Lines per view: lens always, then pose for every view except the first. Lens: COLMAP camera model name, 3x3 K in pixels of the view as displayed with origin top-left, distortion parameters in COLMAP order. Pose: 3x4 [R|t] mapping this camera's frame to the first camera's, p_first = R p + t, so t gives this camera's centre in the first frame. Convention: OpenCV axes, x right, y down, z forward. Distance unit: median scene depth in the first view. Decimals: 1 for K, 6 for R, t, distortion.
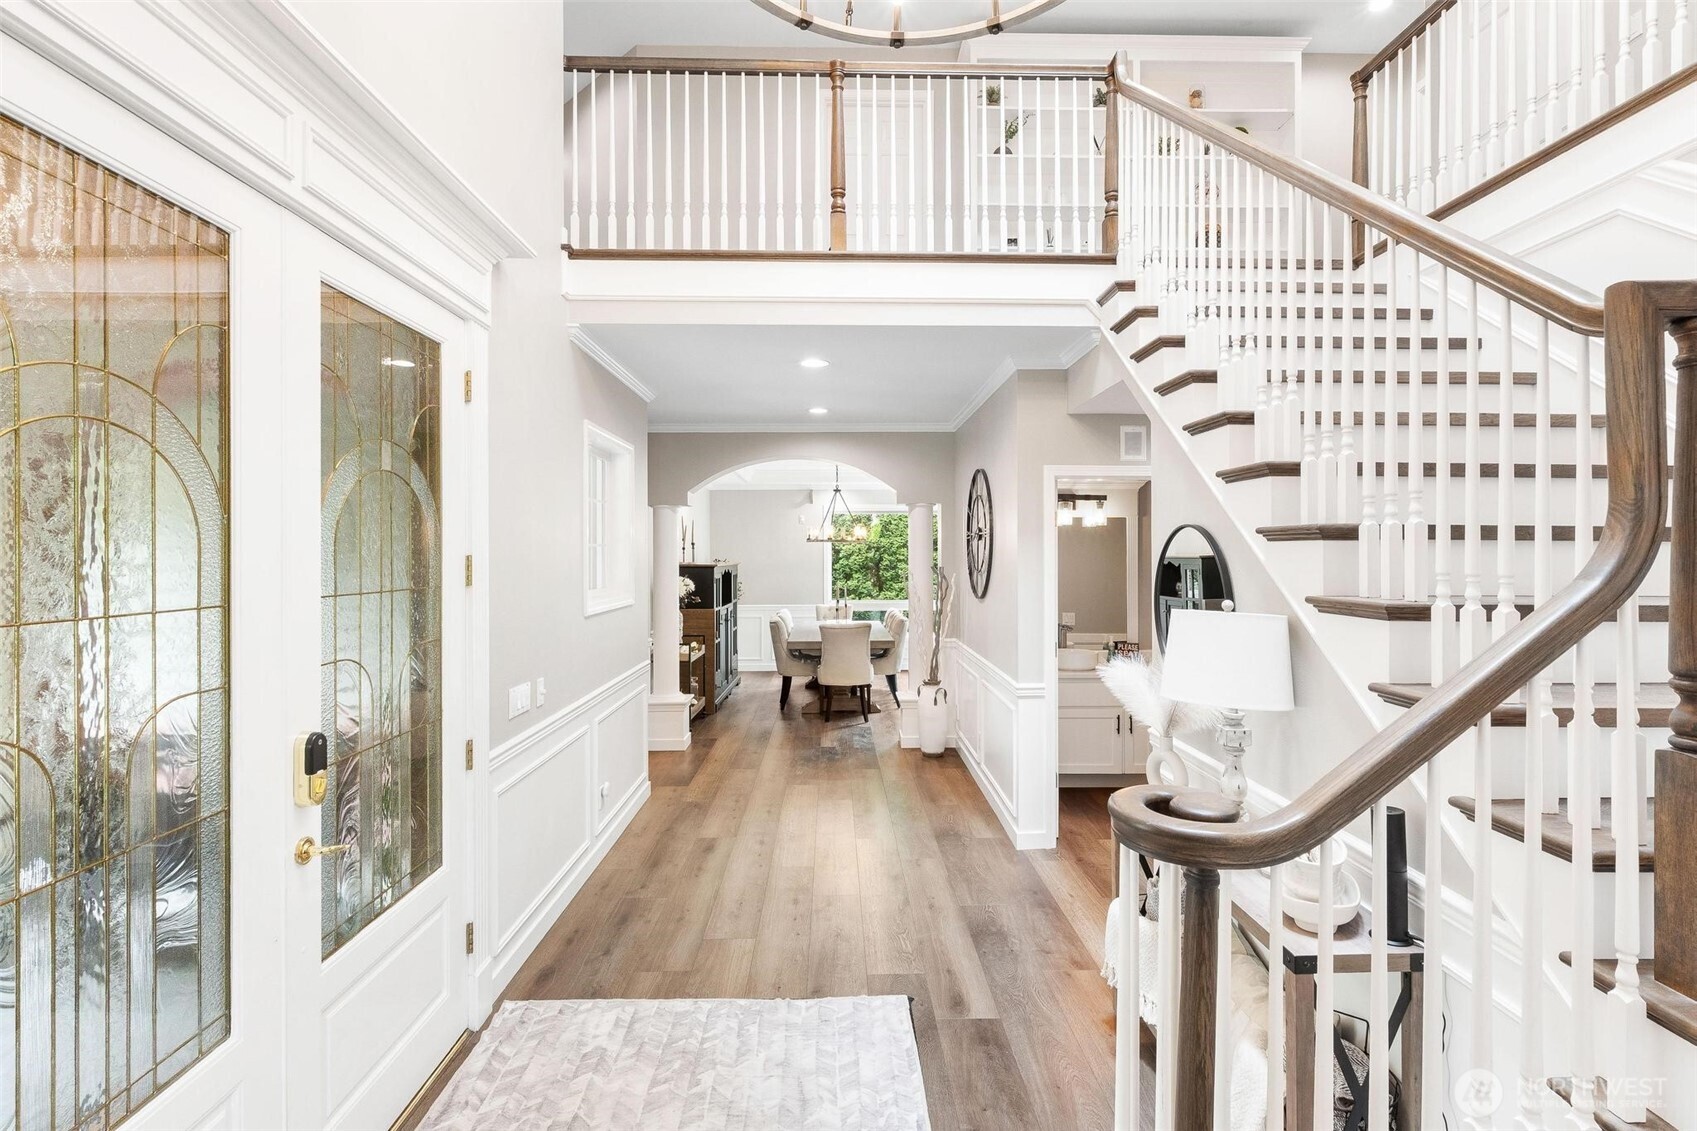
lens RADIAL K [[816.5, 0, 847.0], [0, 816.5, 572.6], [0, 0, 1]] dist [-0.002236, 0.001577]
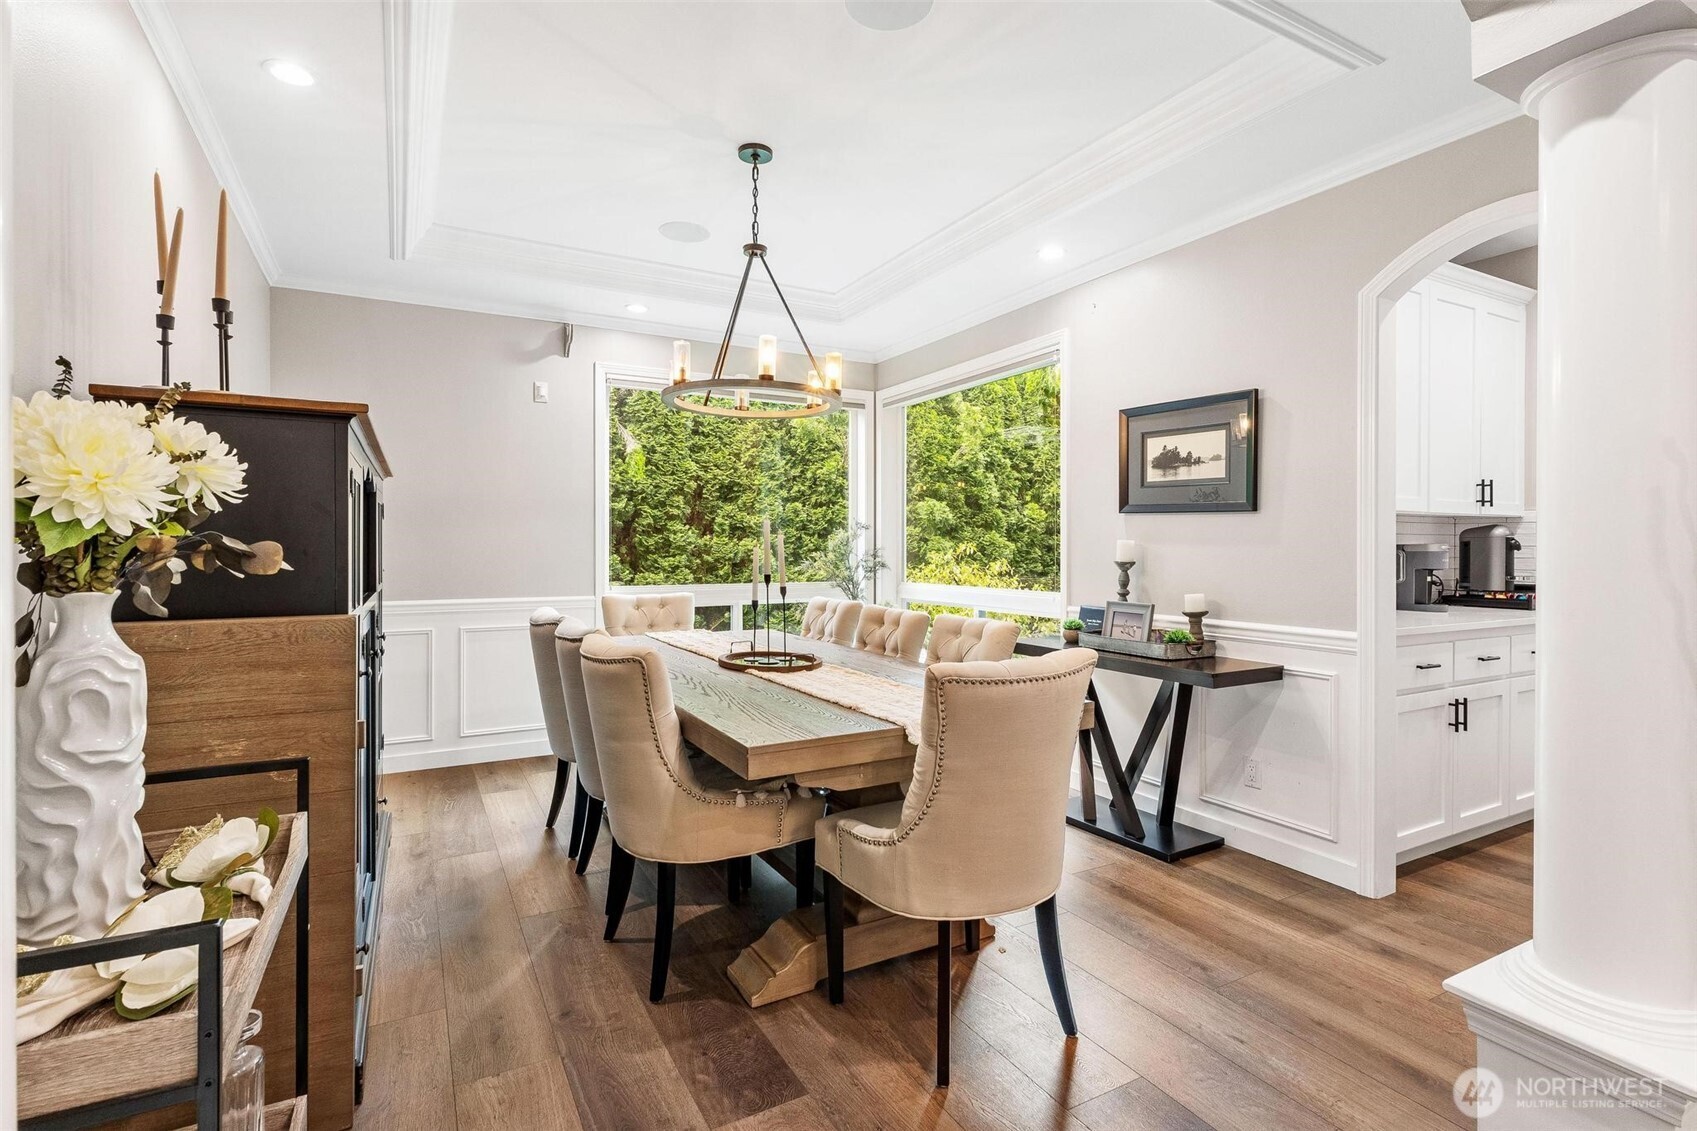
lens RADIAL K [[816.5, 0, 851.6], [0, 816.5, 563.8], [0, 0, 1]] dist [-0.002236, 0.001577]
pose [[0.886555, -0.001610, 0.462621, -0.107426], [0.002561, 0.999996, -0.001427, 0.023115], [-0.462617, 0.002450, 0.886555, 0.558733]]
